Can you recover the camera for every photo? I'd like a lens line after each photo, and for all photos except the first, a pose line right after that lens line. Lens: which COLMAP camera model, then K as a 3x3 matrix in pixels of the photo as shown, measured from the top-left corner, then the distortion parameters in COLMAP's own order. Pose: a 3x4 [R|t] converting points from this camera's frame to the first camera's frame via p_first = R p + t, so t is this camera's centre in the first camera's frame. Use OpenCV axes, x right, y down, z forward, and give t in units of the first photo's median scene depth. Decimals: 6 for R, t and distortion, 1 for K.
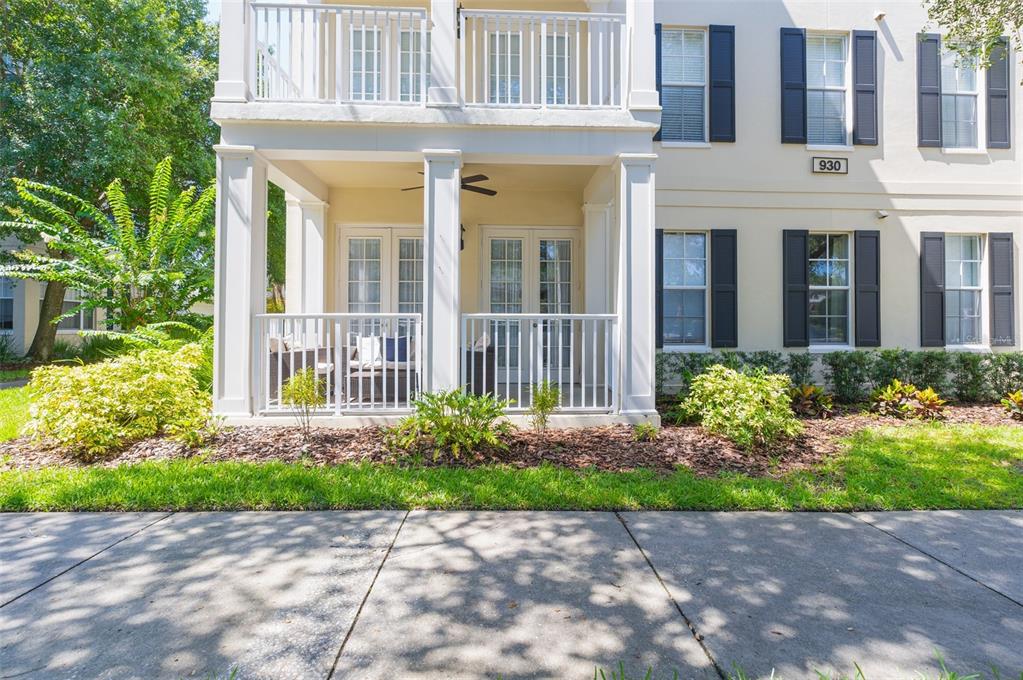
lens RADIAL K [[472.3, 0, 517.9], [0, 472.3, 322.0], [0, 0, 1]] dist [-0.015960, 0.000551]
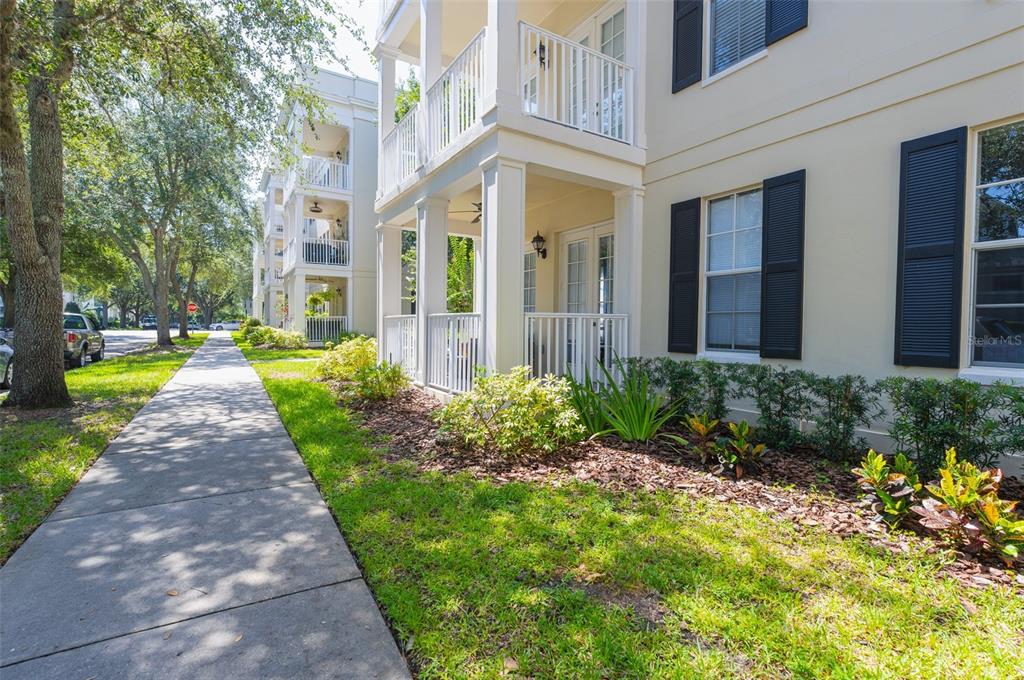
lens RADIAL K [[472.7, 0, 512.1], [0, 472.7, 337.0], [0, 0, 1]] dist [-0.015960, 0.000551]
pose [[0.493473, 0.017212, -0.869591, 0.881583], [-0.005267, 0.999845, 0.016801, 0.016320], [0.869745, -0.003710, 0.493487, 0.392645]]
